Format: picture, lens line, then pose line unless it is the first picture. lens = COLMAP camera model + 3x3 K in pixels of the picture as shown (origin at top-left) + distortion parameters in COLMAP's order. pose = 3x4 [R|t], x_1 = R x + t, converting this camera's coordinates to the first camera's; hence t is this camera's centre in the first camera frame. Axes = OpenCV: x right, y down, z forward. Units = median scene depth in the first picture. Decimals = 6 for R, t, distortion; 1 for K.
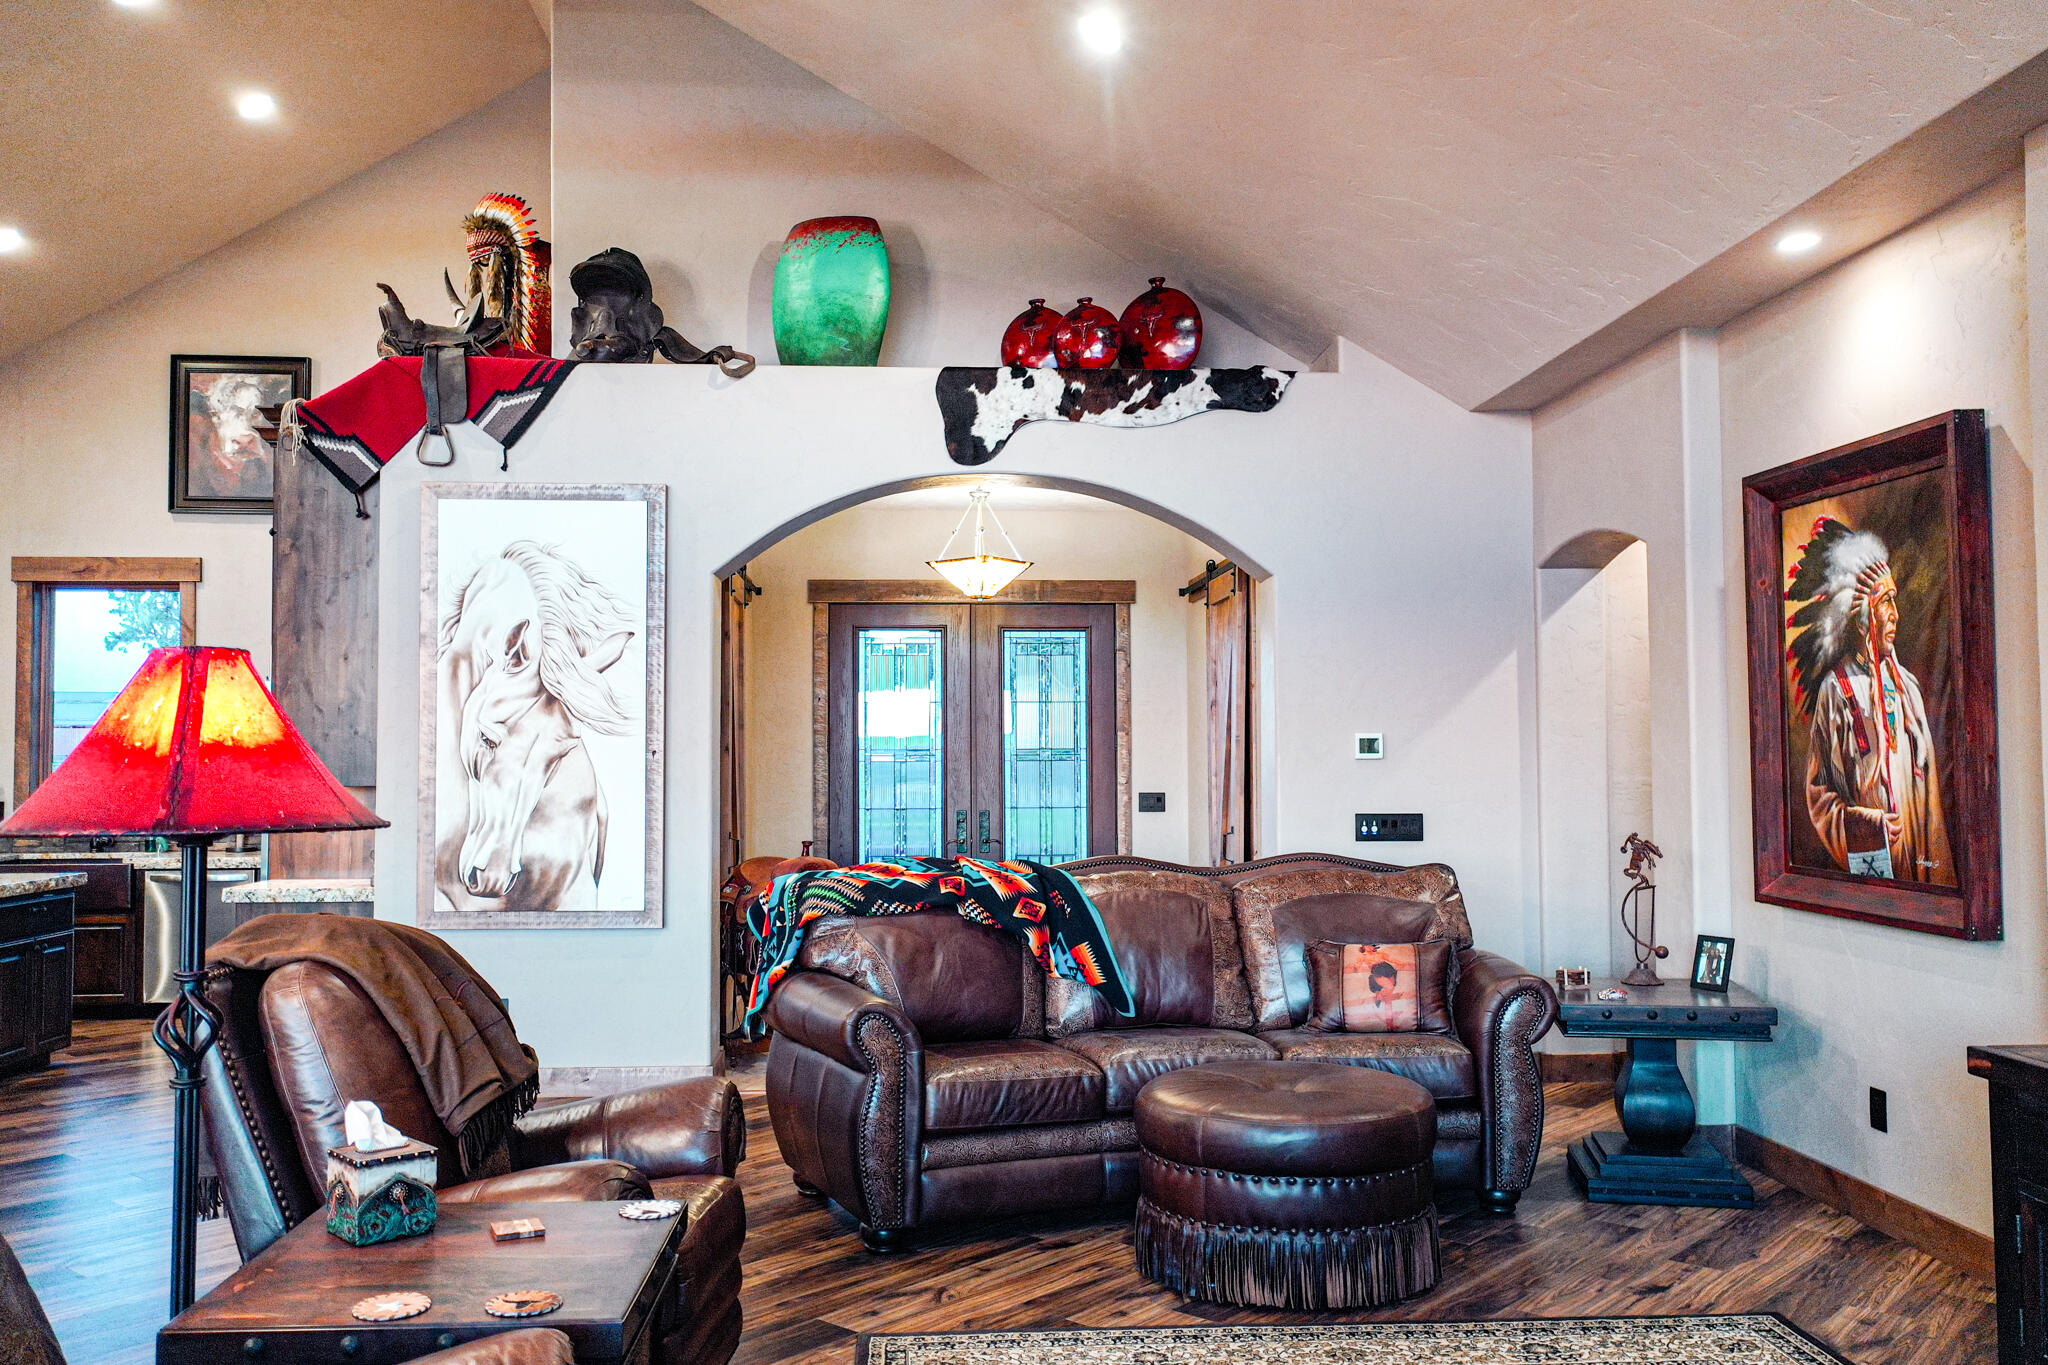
lens RADIAL K [[1570.6, 0, 1074.9], [0, 1570.6, 702.2], [0, 0, 1]] dist [0.007780, 0.006684]
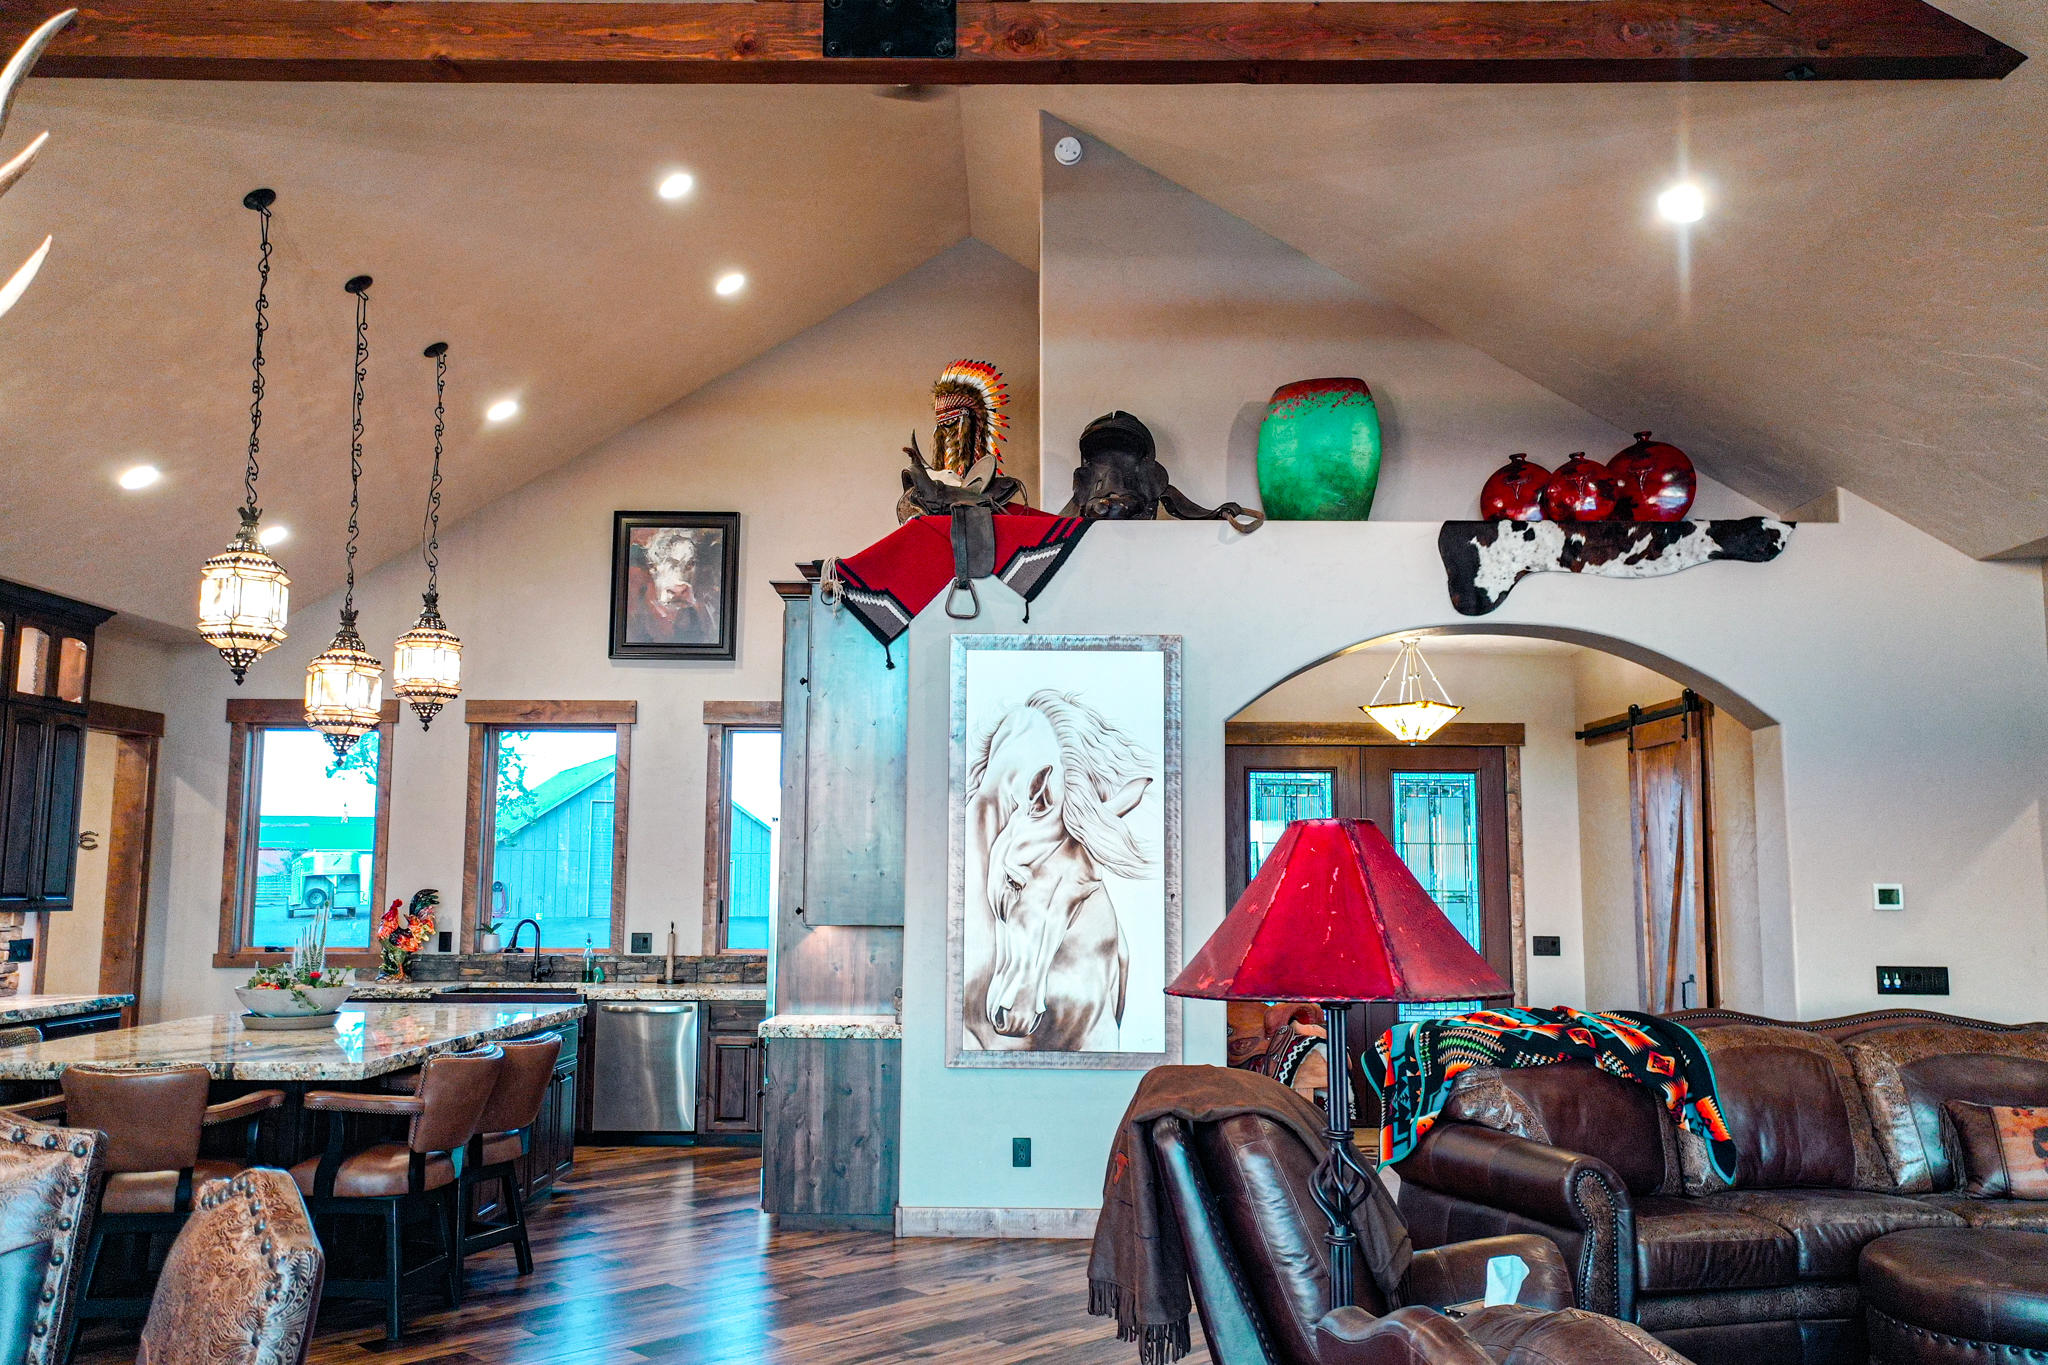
lens RADIAL K [[1570.6, 0, 1016.0], [0, 1570.6, 701.7], [0, 0, 1]] dist [0.007780, 0.006684]
pose [[0.997218, 0.001039, -0.074532, -0.292360], [-0.007012, 0.996776, -0.079922, -0.011571], [0.074209, 0.080222, 0.994011, -0.033582]]
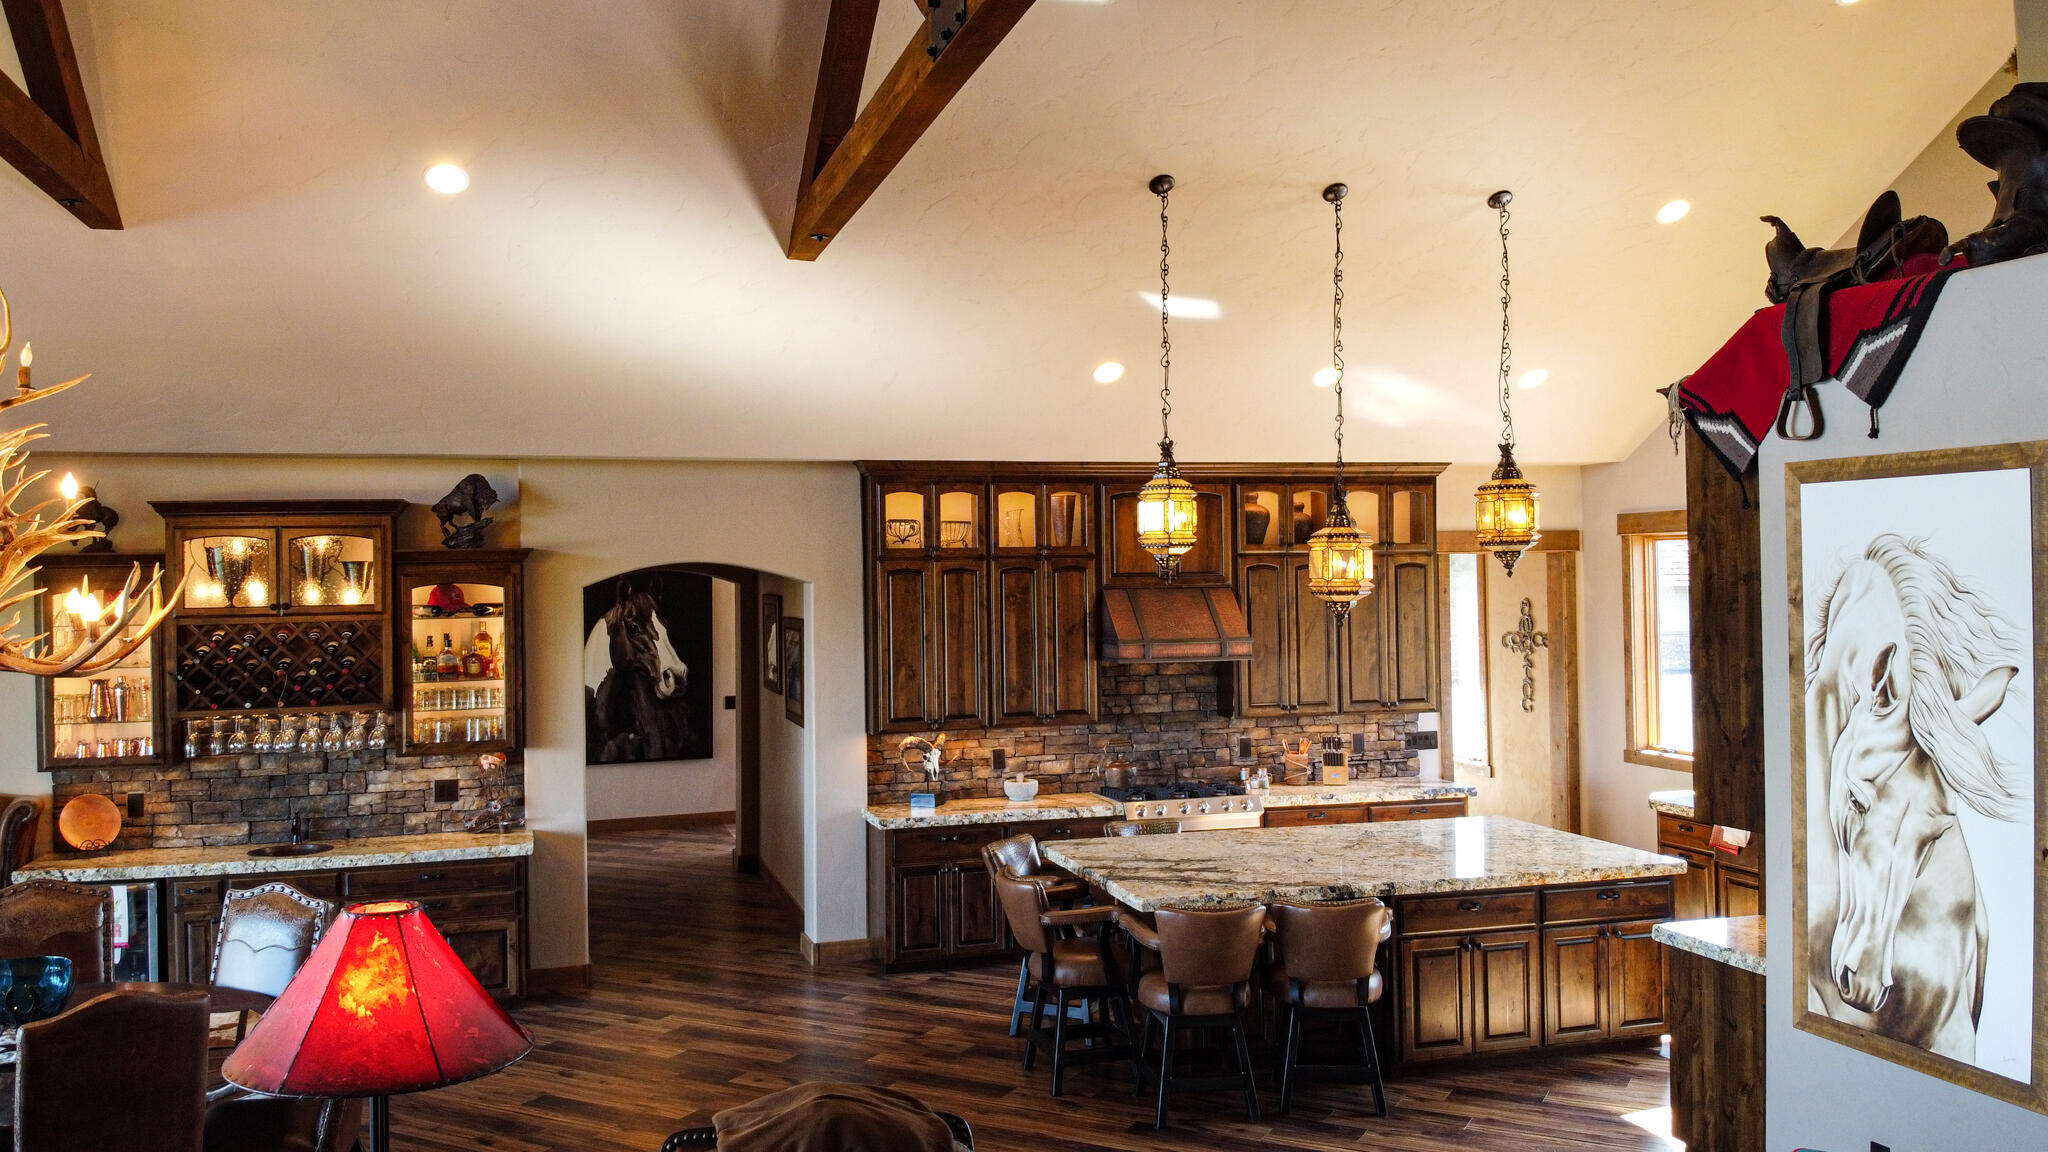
lens RADIAL K [[1616.4, 0, 1009.4], [0, 1616.4, 571.5], [0, 0, 1]] dist [-0.028069, -0.030997]
pose [[0.228096, -0.001194, -0.973638, 0.275618], [0.045905, 0.998900, 0.009529, -0.110883], [0.972556, -0.046869, 0.227900, 0.433401]]
